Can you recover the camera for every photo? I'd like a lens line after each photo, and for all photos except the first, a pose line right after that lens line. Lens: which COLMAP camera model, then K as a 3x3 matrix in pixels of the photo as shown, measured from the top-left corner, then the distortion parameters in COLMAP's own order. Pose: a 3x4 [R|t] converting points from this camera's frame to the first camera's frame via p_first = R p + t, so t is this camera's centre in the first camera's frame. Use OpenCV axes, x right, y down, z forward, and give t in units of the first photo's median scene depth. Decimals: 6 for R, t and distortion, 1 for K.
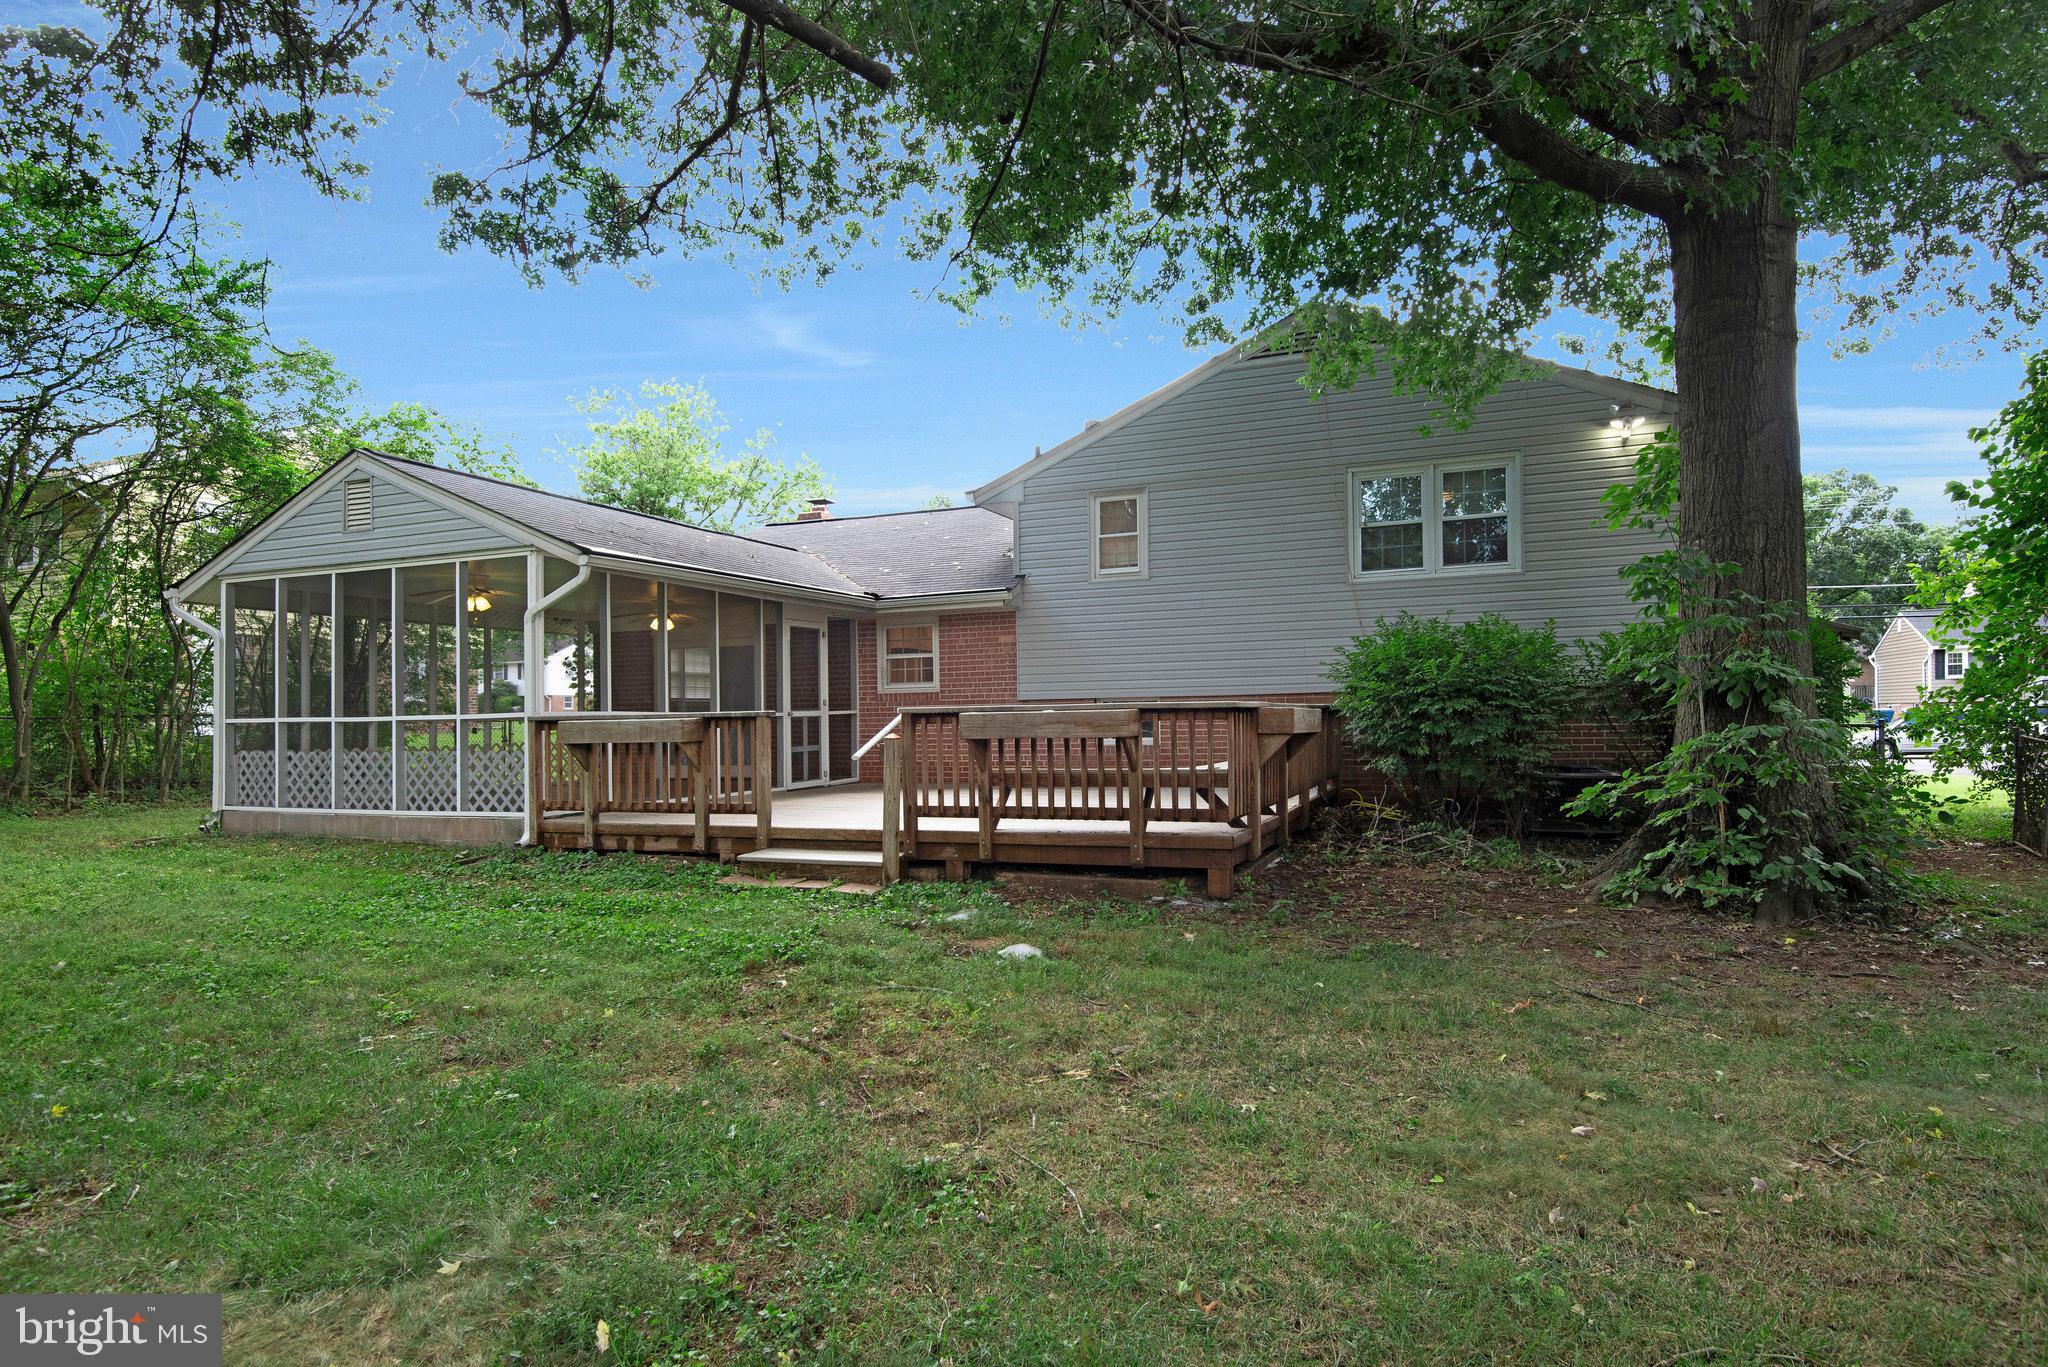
lens RADIAL K [[1163.9, 0, 959.2], [0, 1163.9, 729.6], [0, 0, 1]] dist [0.001309, -0.000613]
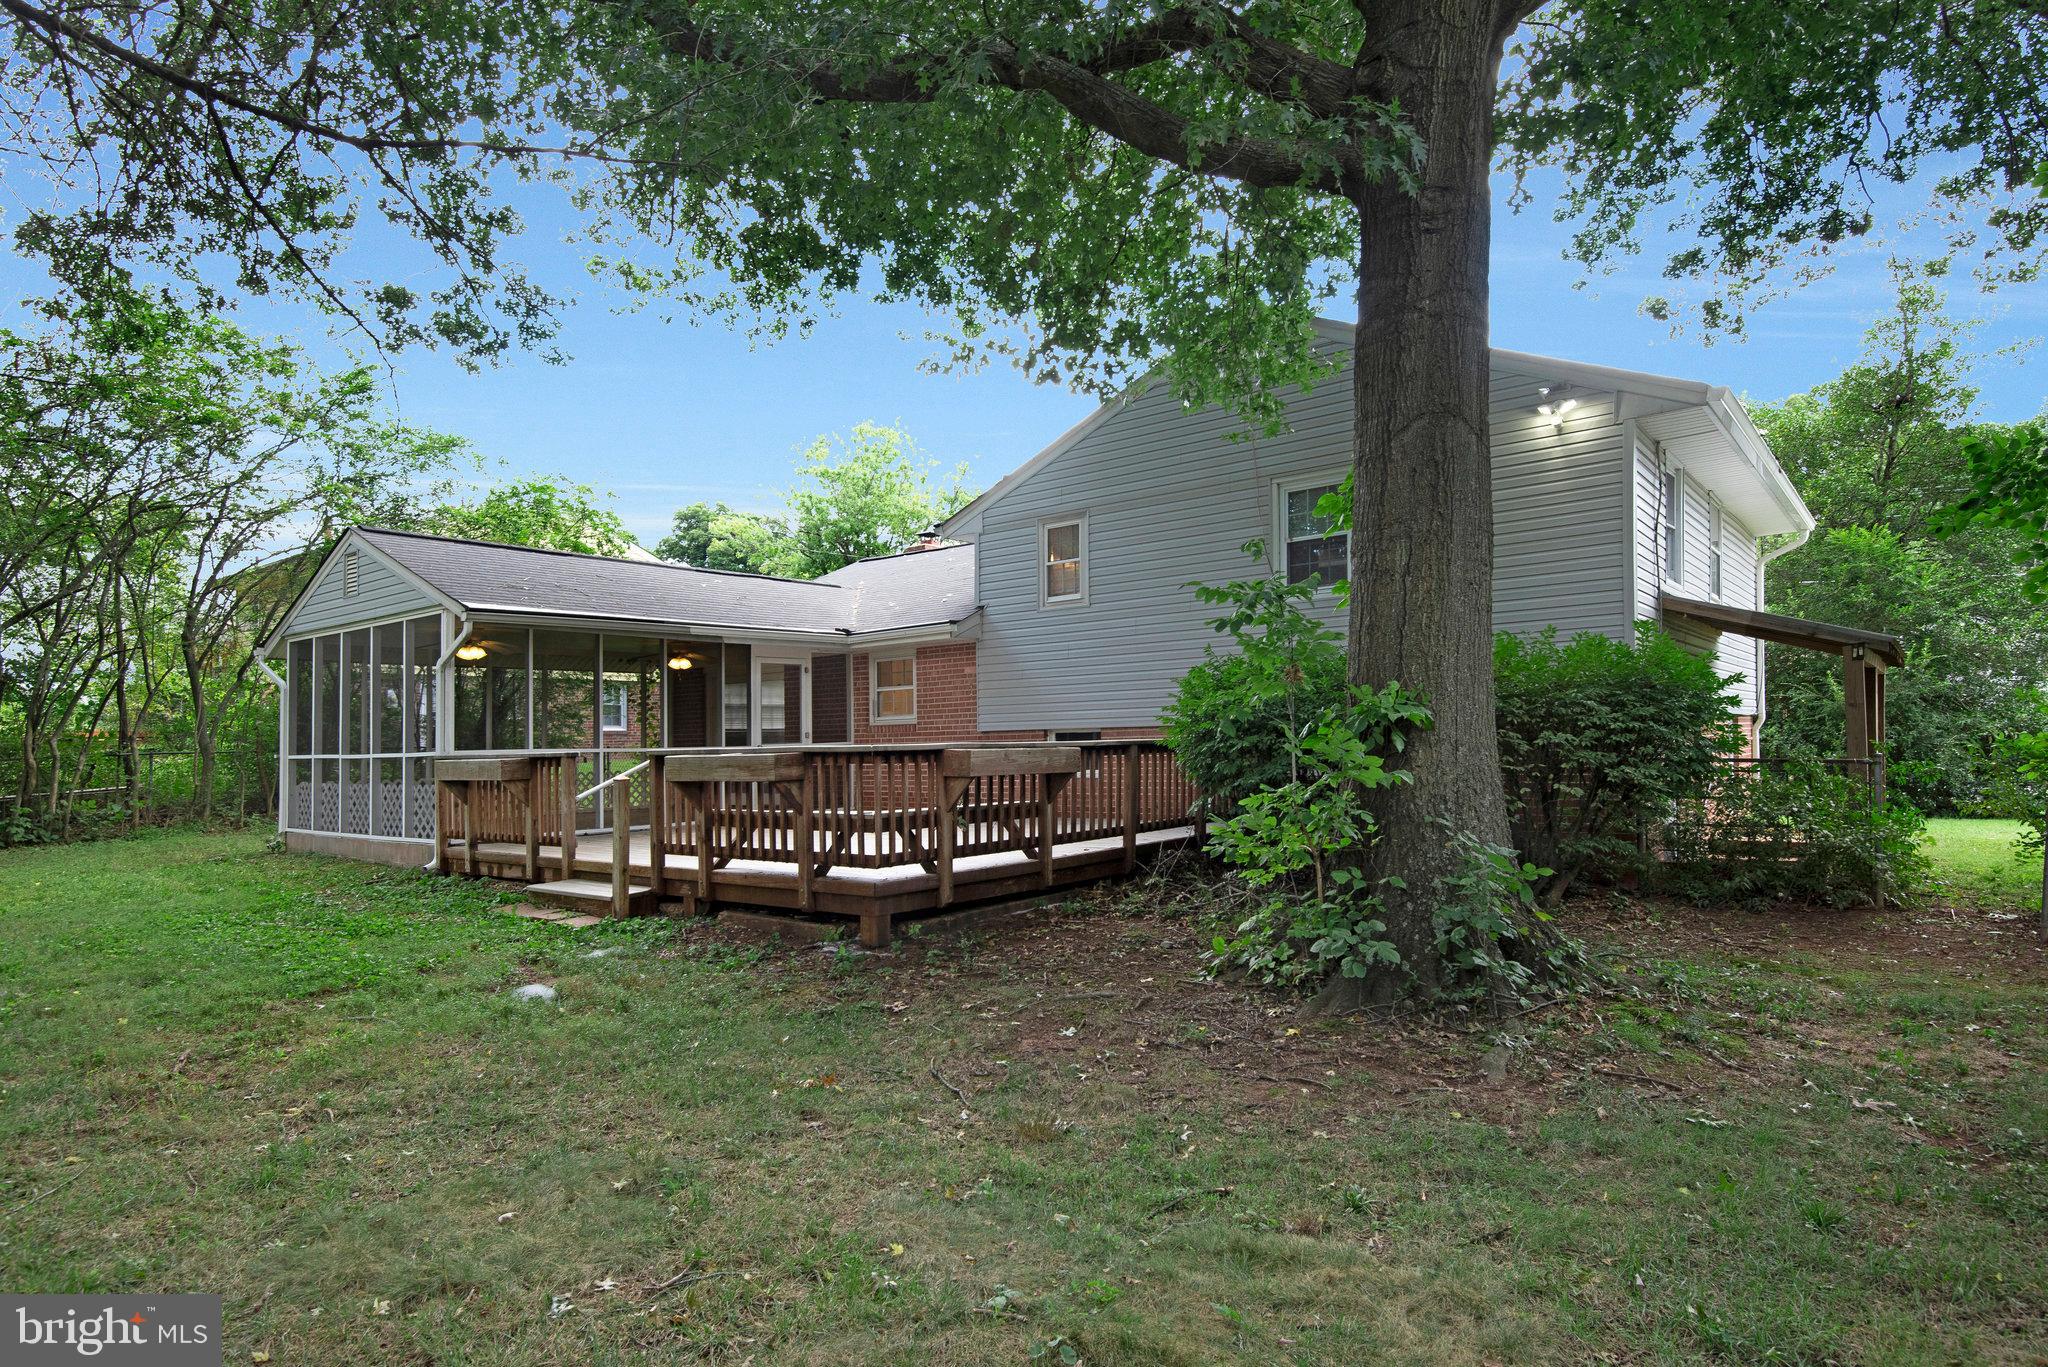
lens RADIAL K [[1163.9, 0, 959.2], [0, 1163.9, 729.6], [0, 0, 1]] dist [0.001309, -0.000613]
pose [[0.959128, -0.009124, -0.282825, 0.420925], [0.004802, 0.999861, -0.015968, -0.015167], [0.282931, 0.013957, 0.959039, 0.056616]]
